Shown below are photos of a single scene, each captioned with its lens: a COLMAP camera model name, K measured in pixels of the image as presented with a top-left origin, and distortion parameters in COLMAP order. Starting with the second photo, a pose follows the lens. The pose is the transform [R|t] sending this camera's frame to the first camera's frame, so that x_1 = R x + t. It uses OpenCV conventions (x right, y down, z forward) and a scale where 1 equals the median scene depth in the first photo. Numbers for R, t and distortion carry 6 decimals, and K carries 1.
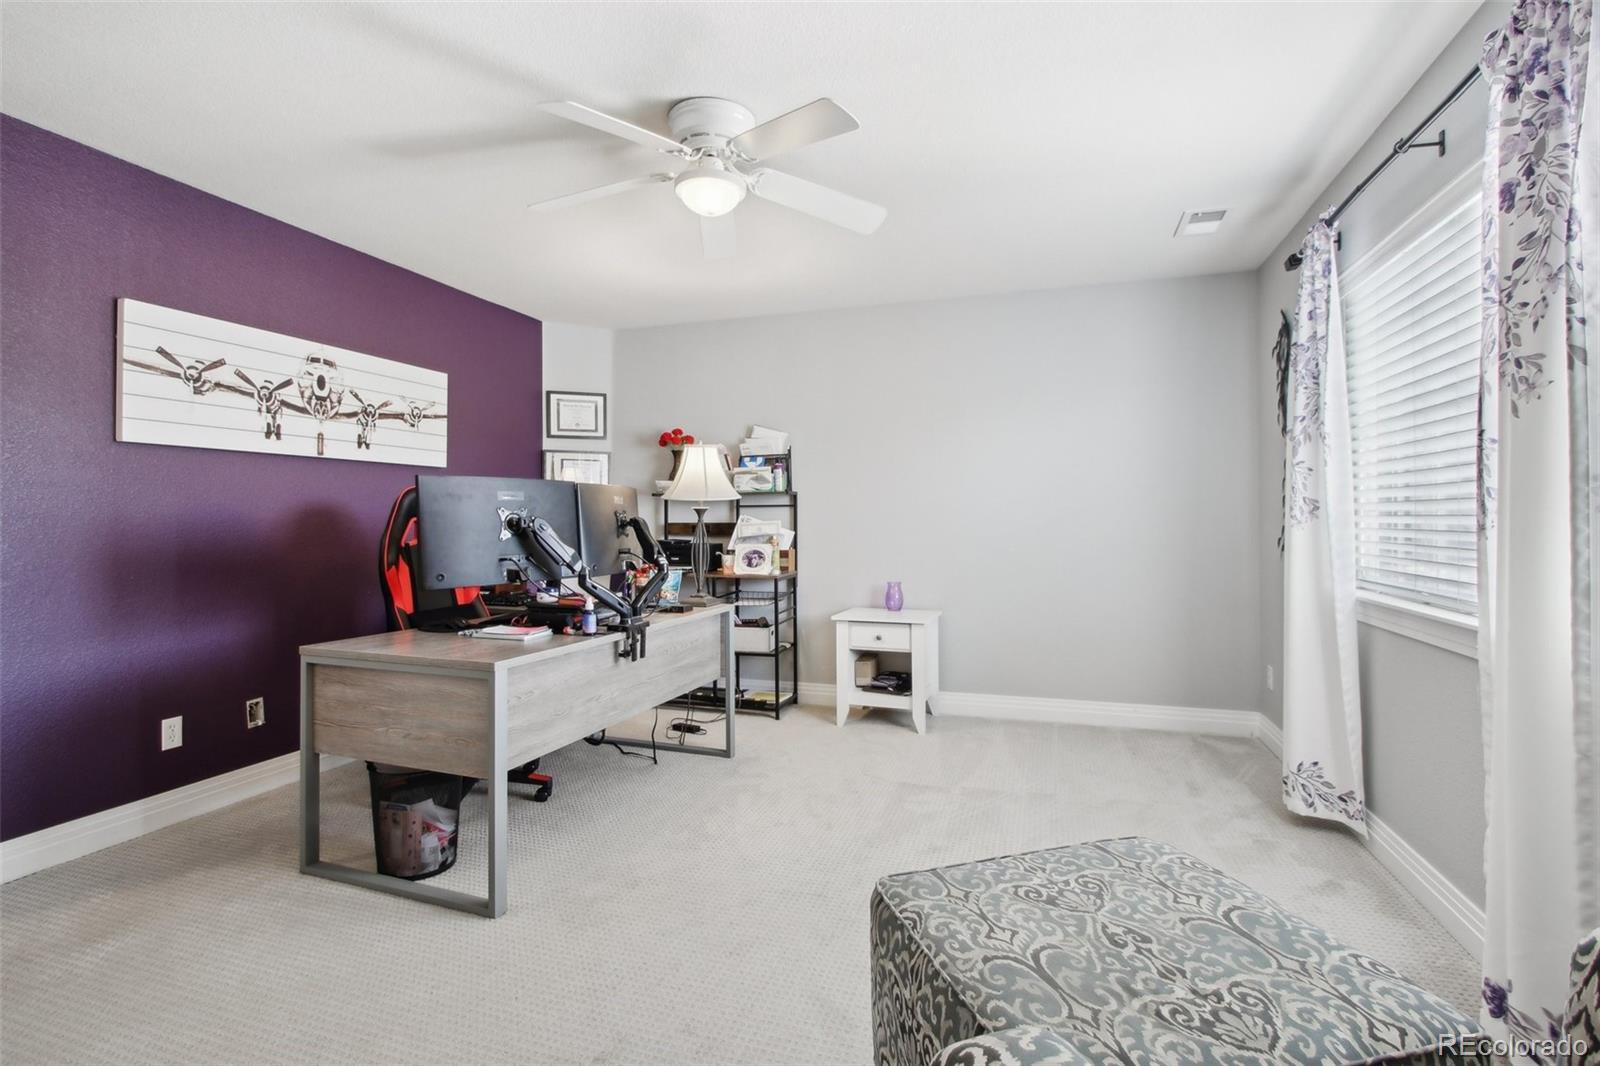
lens RADIAL K [[743.5, 0, 800.7], [0, 743.5, 521.4], [0, 0, 1]] dist [-0.003157, 0.000106]
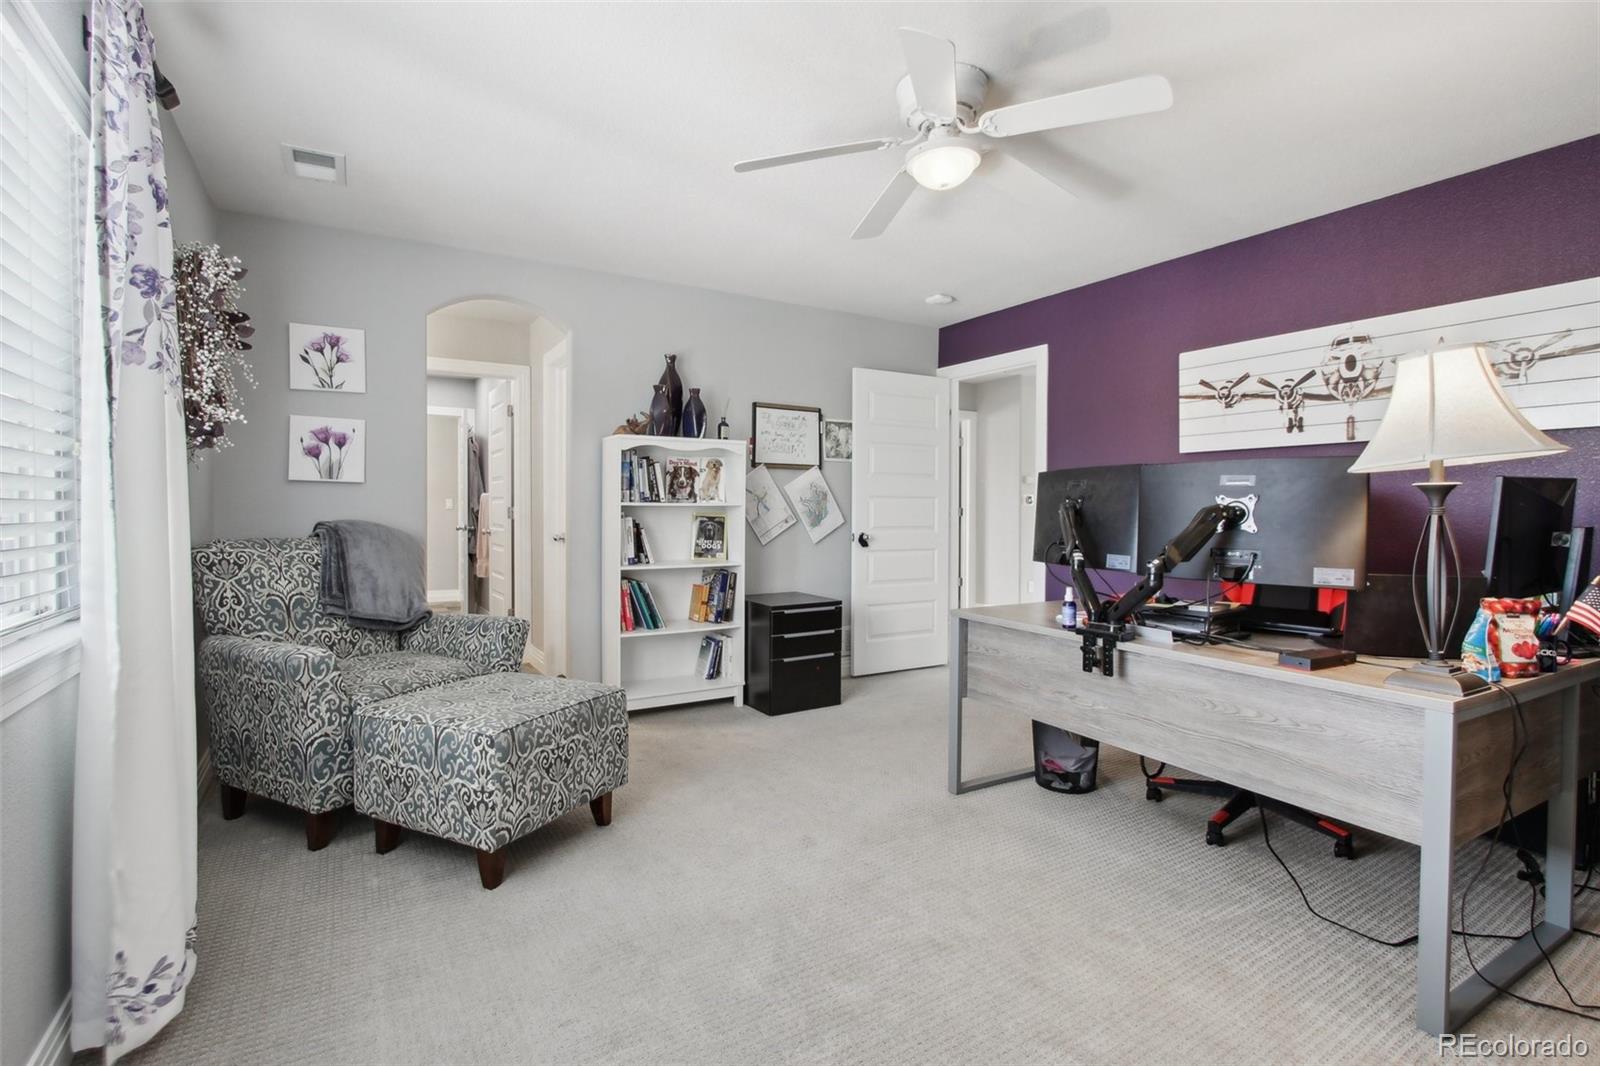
lens RADIAL K [[743.5, 0, 796.9], [0, 743.5, 528.4], [0, 0, 1]] dist [-0.003157, 0.000106]
pose [[-0.638007, 0.023954, -0.769658, 0.573572], [-0.003396, 0.999419, 0.033921, -0.006270], [0.770023, 0.024256, -0.637555, 1.132506]]
